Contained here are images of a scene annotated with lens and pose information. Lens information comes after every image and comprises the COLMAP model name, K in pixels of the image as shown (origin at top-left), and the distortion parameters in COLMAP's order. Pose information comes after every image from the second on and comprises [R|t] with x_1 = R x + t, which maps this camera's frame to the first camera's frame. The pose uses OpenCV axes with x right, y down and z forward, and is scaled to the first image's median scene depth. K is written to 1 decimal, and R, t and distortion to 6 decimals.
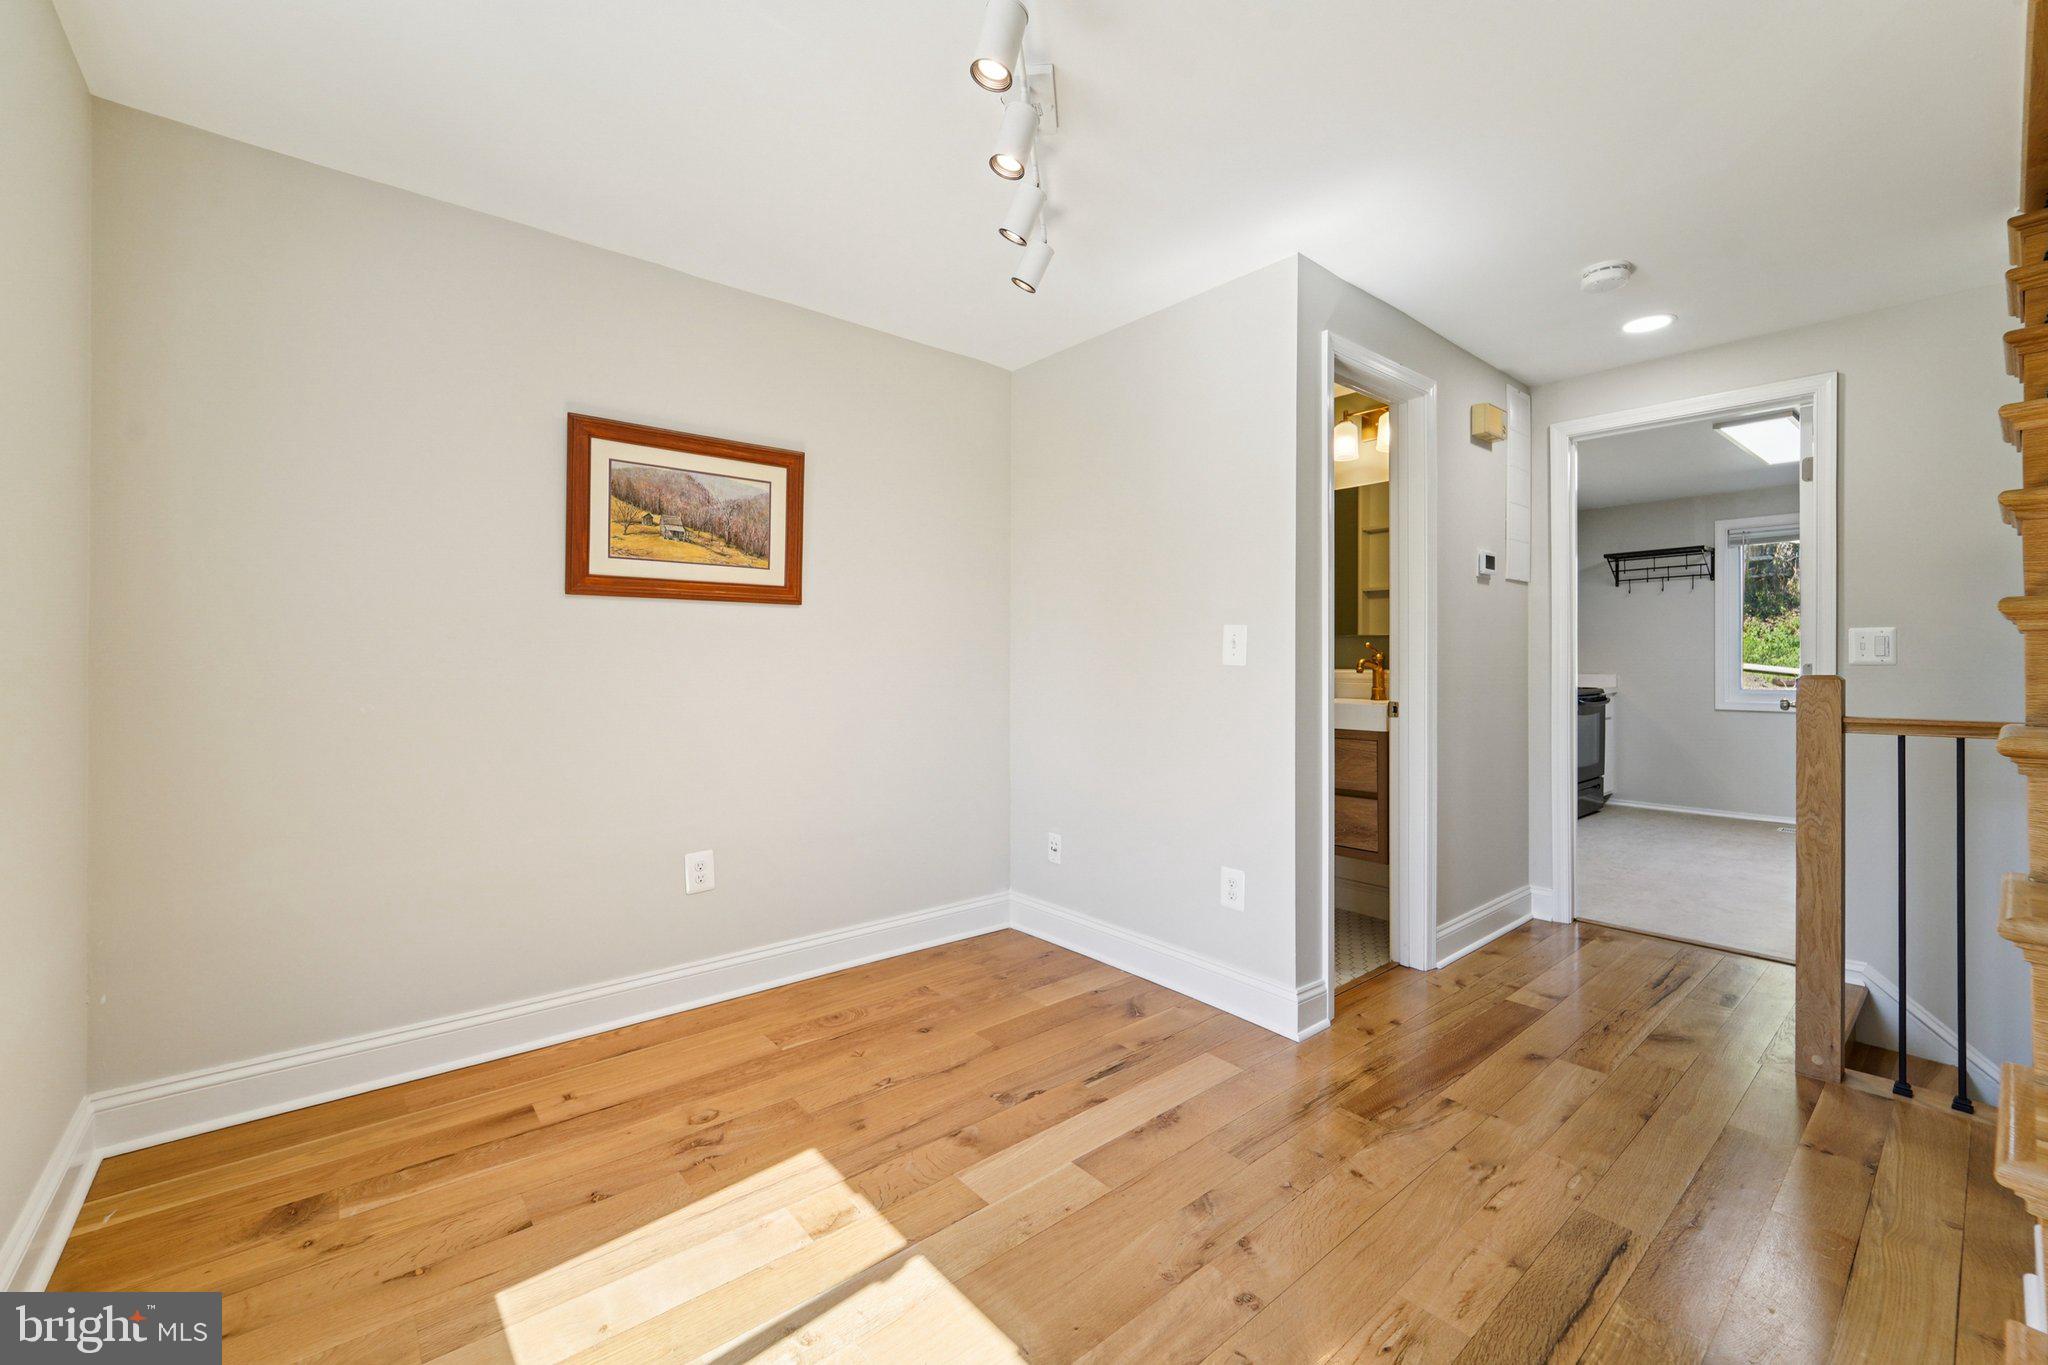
lens RADIAL K [[850.8, 0, 1021.5], [0, 850.8, 672.2], [0, 0, 1]] dist [-0.022386, -0.000001]
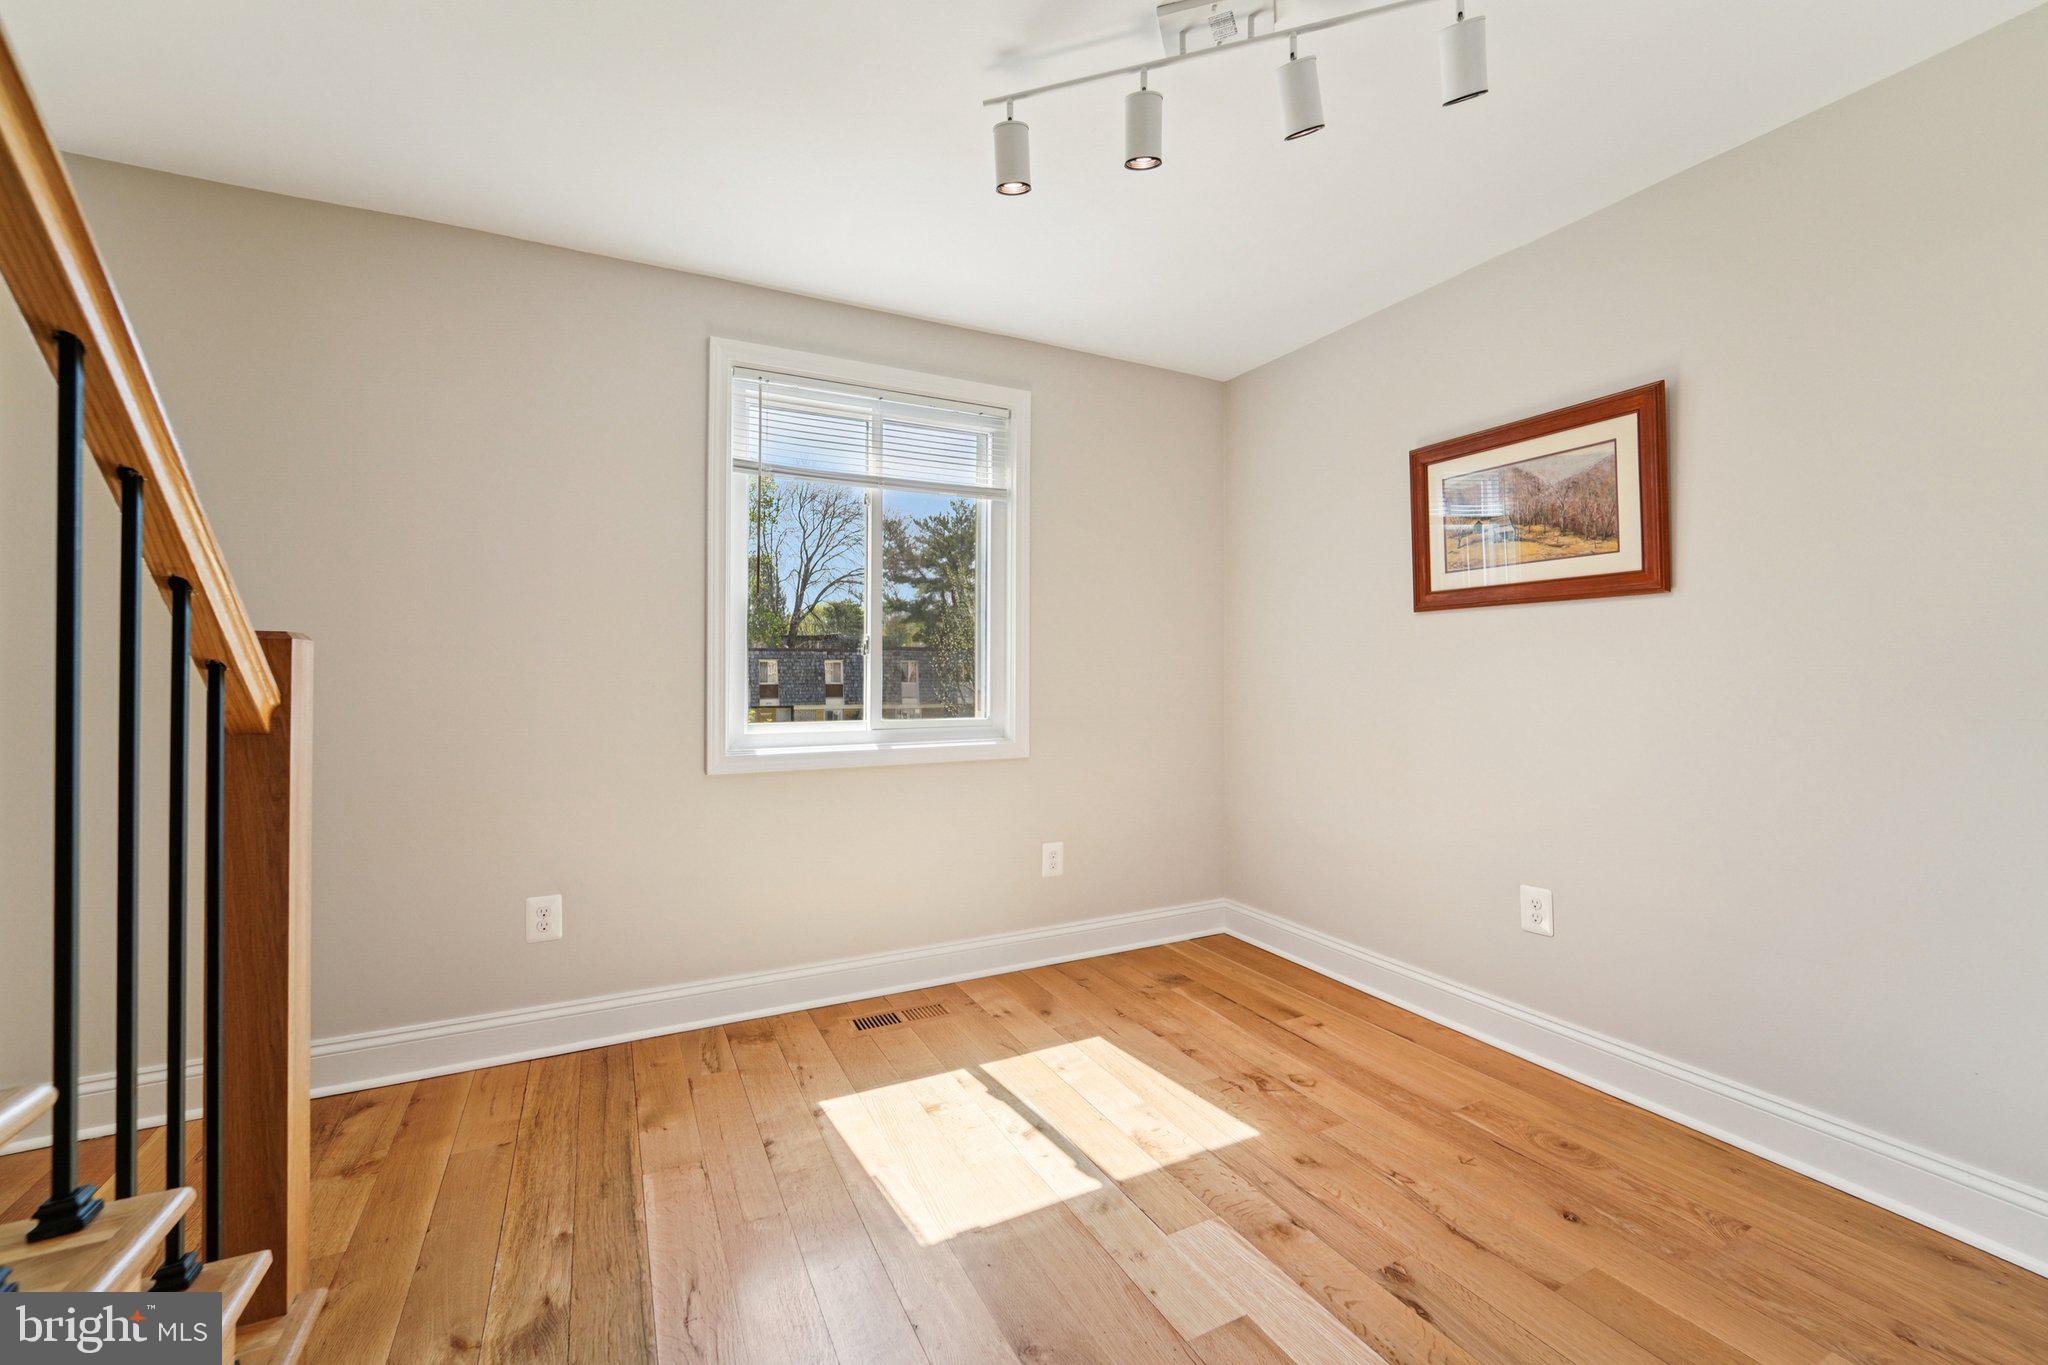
lens RADIAL K [[850.8, 0, 1021.7], [0, 850.8, 677.5], [0, 0, 1]] dist [-0.022386, -0.000001]
pose [[-0.263172, 0.001426, -0.964748, 0.655300], [-0.012813, 0.999906, 0.004973, -0.004346], [0.964664, 0.013670, -0.263129, 0.764310]]
